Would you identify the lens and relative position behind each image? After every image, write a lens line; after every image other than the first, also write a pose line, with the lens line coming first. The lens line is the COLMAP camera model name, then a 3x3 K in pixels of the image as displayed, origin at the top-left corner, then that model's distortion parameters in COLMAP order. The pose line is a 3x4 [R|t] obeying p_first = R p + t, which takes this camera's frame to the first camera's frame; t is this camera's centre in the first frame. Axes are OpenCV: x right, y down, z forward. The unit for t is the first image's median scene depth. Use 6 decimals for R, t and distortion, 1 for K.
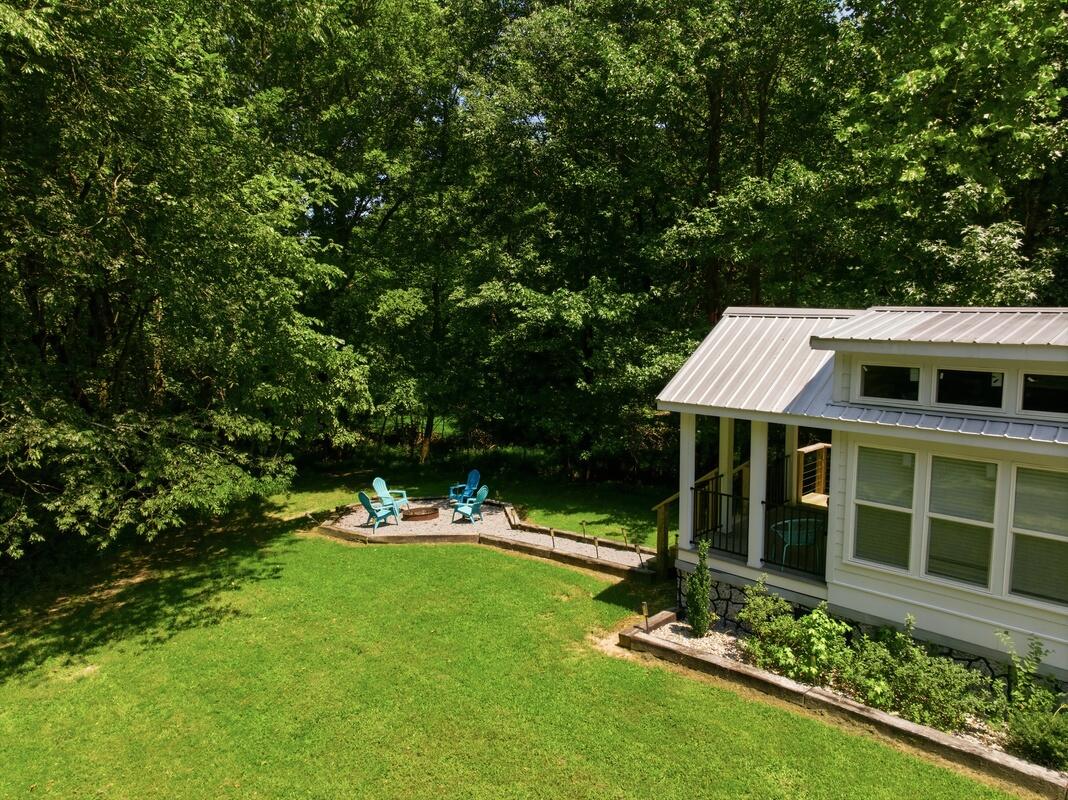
lens RADIAL K [[747.6, 0, 534.0], [0, 747.6, 400.0], [0, 0, 1]] dist [-0.041420, 0.006791]
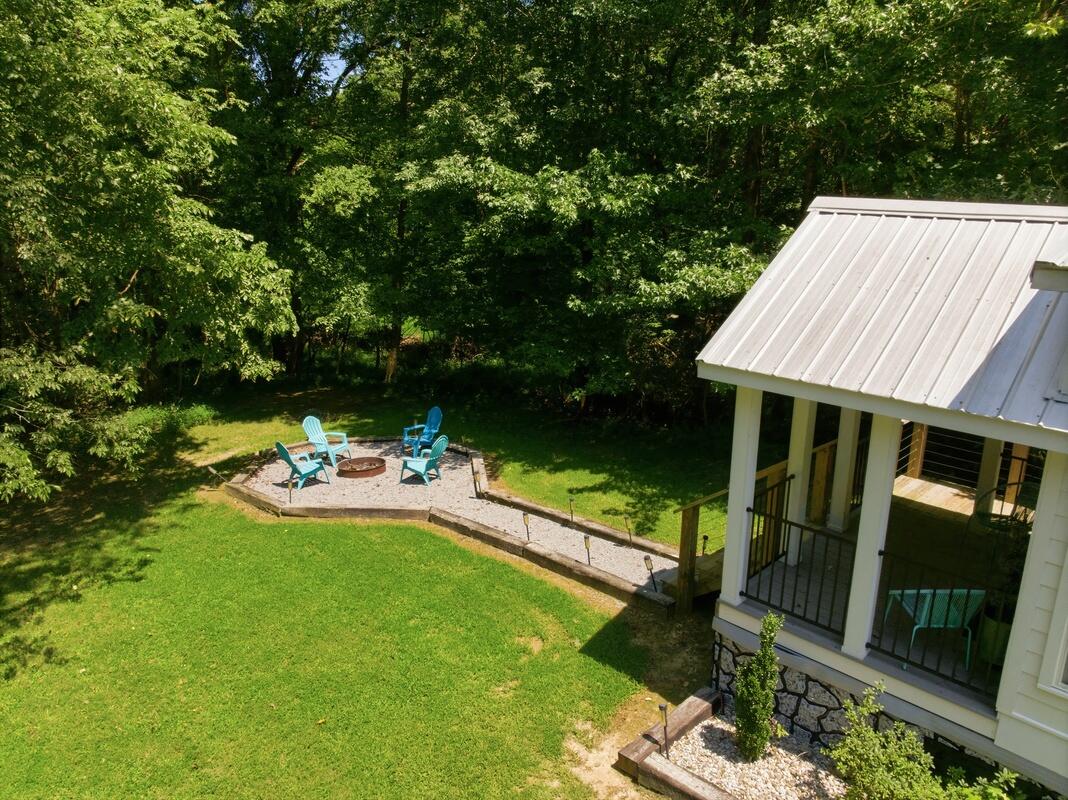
lens RADIAL K [[747.6, 0, 534.0], [0, 747.6, 400.0], [0, 0, 1]] dist [-0.041420, 0.006791]
pose [[0.999882, 0.015144, 0.002522, 0.024224], [-0.015350, 0.989341, 0.144806, -0.032118], [-0.000302, -0.144827, 0.989457, 0.271534]]
